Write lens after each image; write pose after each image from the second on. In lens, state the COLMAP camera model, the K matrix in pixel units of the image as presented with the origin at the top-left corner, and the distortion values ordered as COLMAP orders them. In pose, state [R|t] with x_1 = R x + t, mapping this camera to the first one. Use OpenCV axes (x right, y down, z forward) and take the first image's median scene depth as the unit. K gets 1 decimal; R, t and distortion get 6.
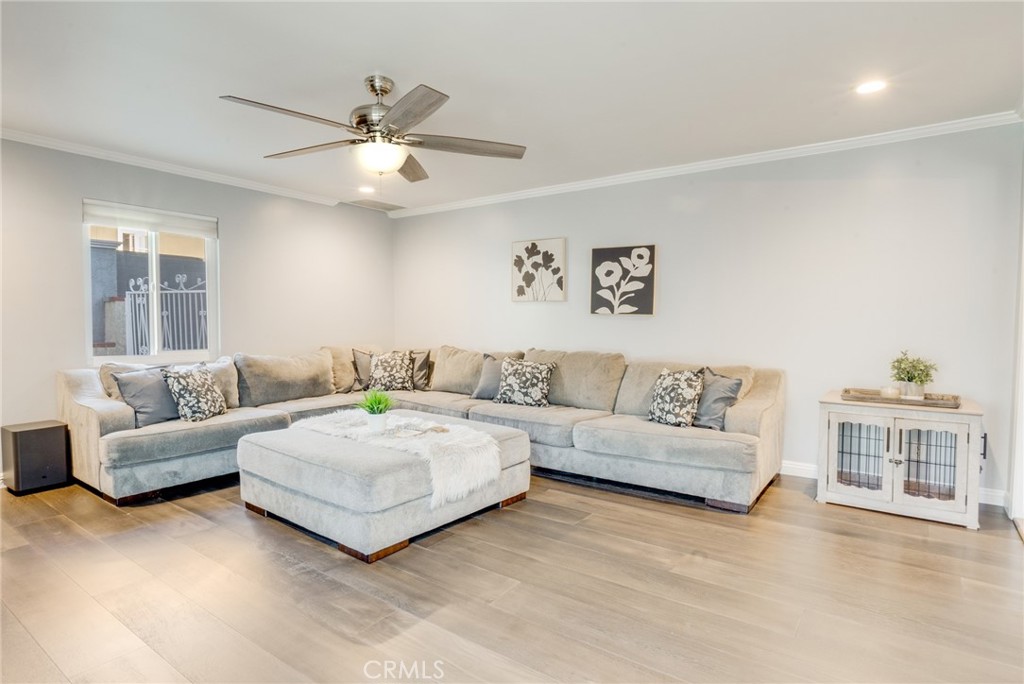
lens RADIAL K [[542.0, 0, 512.0], [0, 542.0, 342.0], [0, 0, 1]] dist [-0.004289, -0.002348]
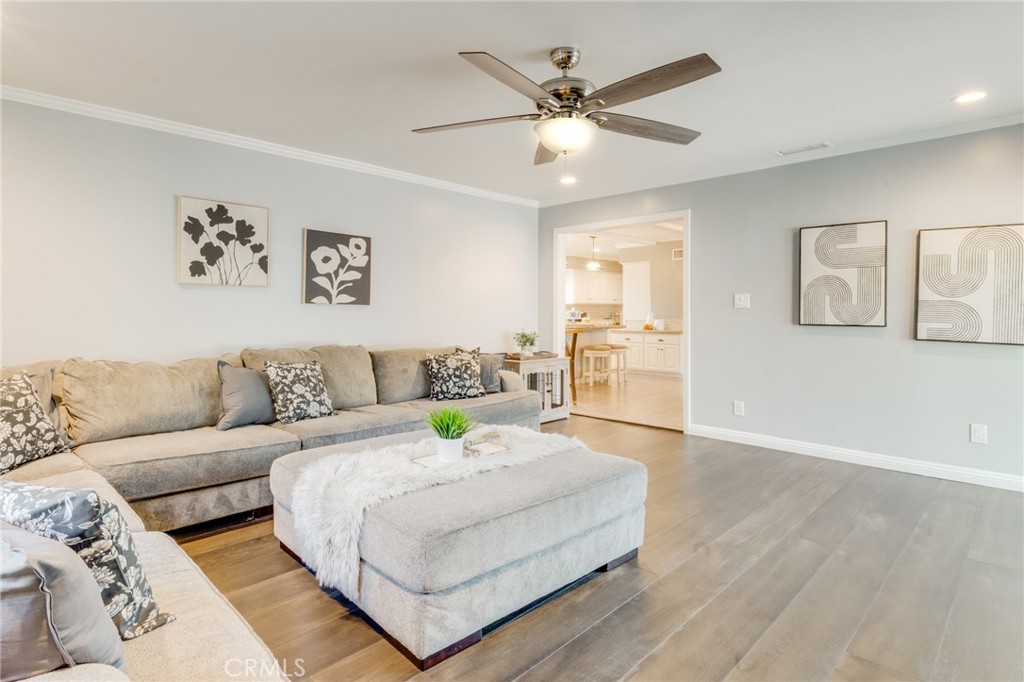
lens RADIAL K [[541.0, 0, 500.8], [0, 541.0, 315.2], [0, 0, 1]] dist [-0.004222, -0.000708]
pose [[0.159786, -0.012423, 0.987074, -0.679184], [0.040230, 0.999172, 0.006062, -0.026276], [-0.986332, 0.038742, 0.160153, 0.566421]]
